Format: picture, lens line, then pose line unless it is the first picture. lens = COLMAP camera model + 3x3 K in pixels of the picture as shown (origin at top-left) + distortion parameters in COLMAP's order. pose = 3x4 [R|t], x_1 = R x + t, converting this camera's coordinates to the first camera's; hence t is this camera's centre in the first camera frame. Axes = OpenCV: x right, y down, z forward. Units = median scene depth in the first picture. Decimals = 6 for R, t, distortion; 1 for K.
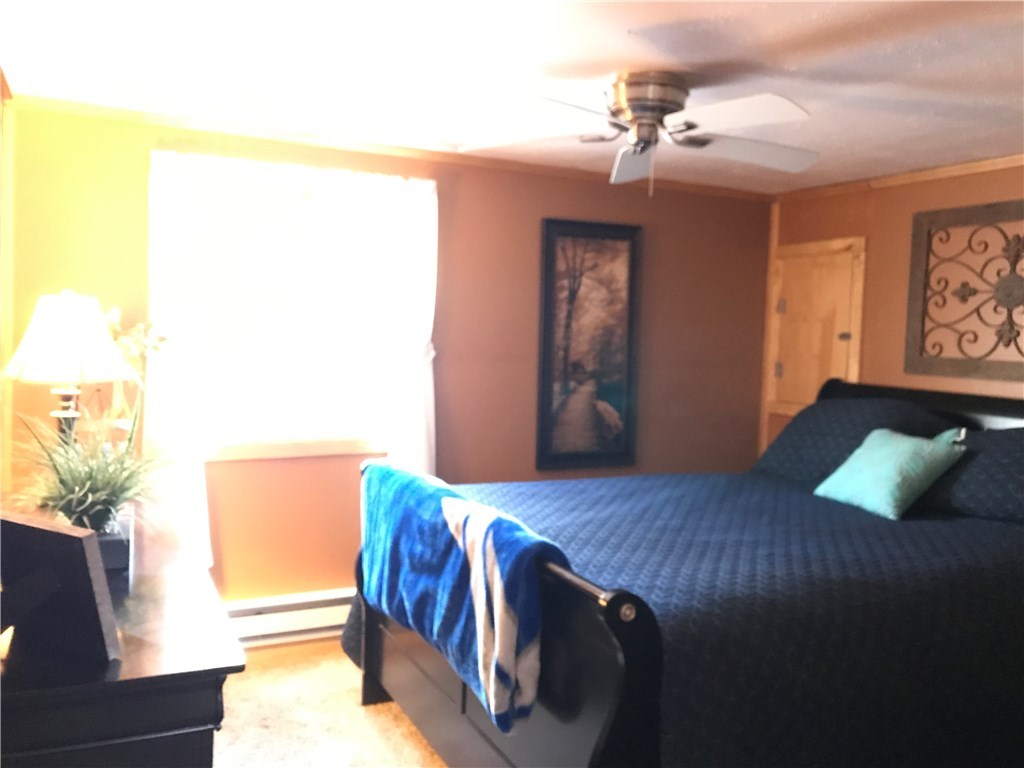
lens RADIAL K [[840.3, 0, 509.9], [0, 840.3, 380.6], [0, 0, 1]] dist [0.016462, -0.033138]
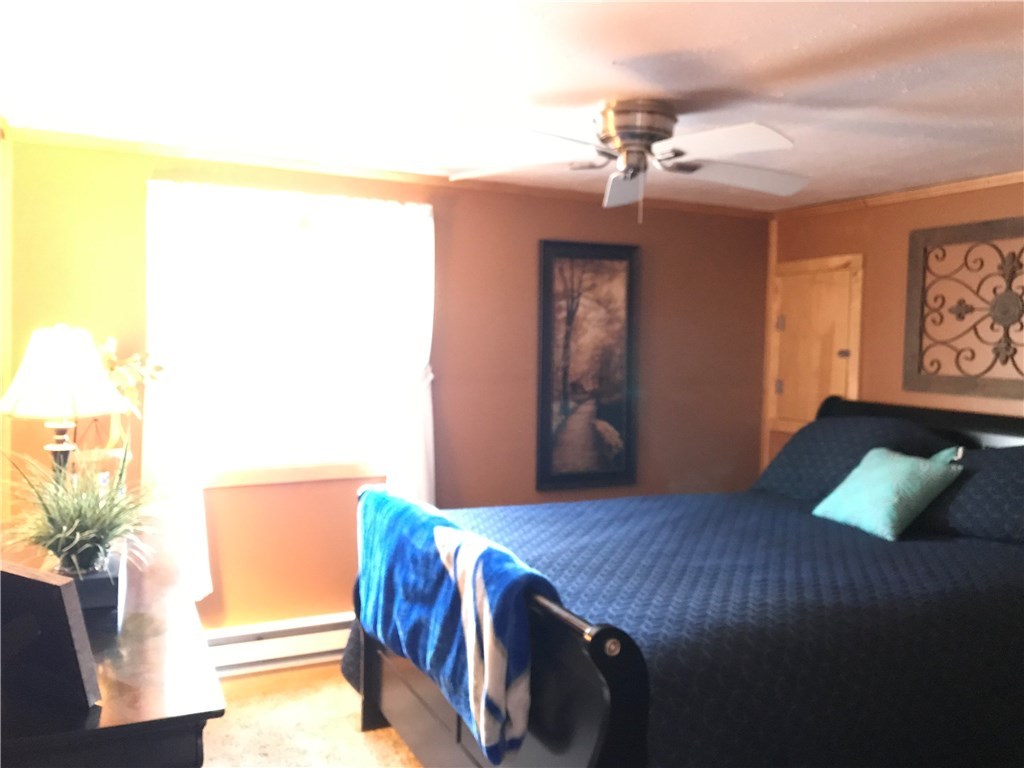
lens RADIAL K [[841.4, 0, 514.0], [0, 841.4, 385.3], [0, 0, 1]] dist [0.001626, -0.004756]
pose [[0.999920, -0.011303, -0.005720, 0.017259], [0.011251, 0.999896, -0.009048, -0.015413], [0.005821, 0.008983, 0.999943, -0.002385]]
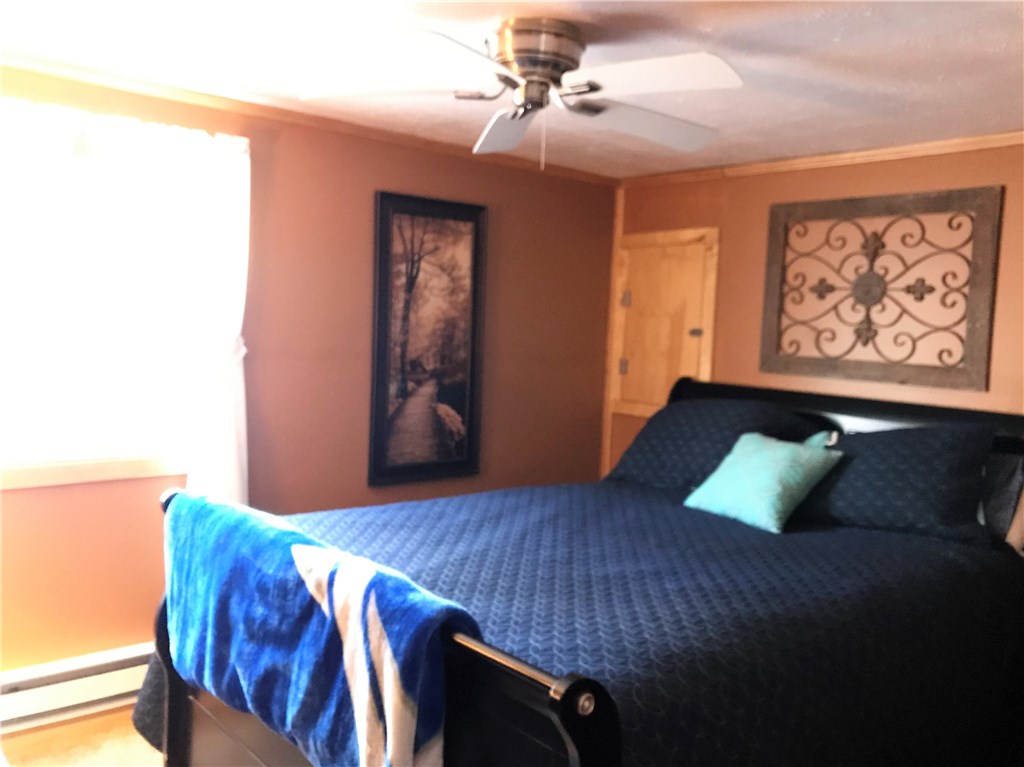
lens RADIAL K [[889.6, 0, 529.7], [0, 889.6, 388.4], [0, 0, 1]] dist [-0.004237, -0.012503]
pose [[0.966291, -0.008855, 0.257301, -0.062647], [0.003620, 0.999777, 0.020815, -0.016892], [-0.257428, -0.019182, 0.966107, 0.124574]]
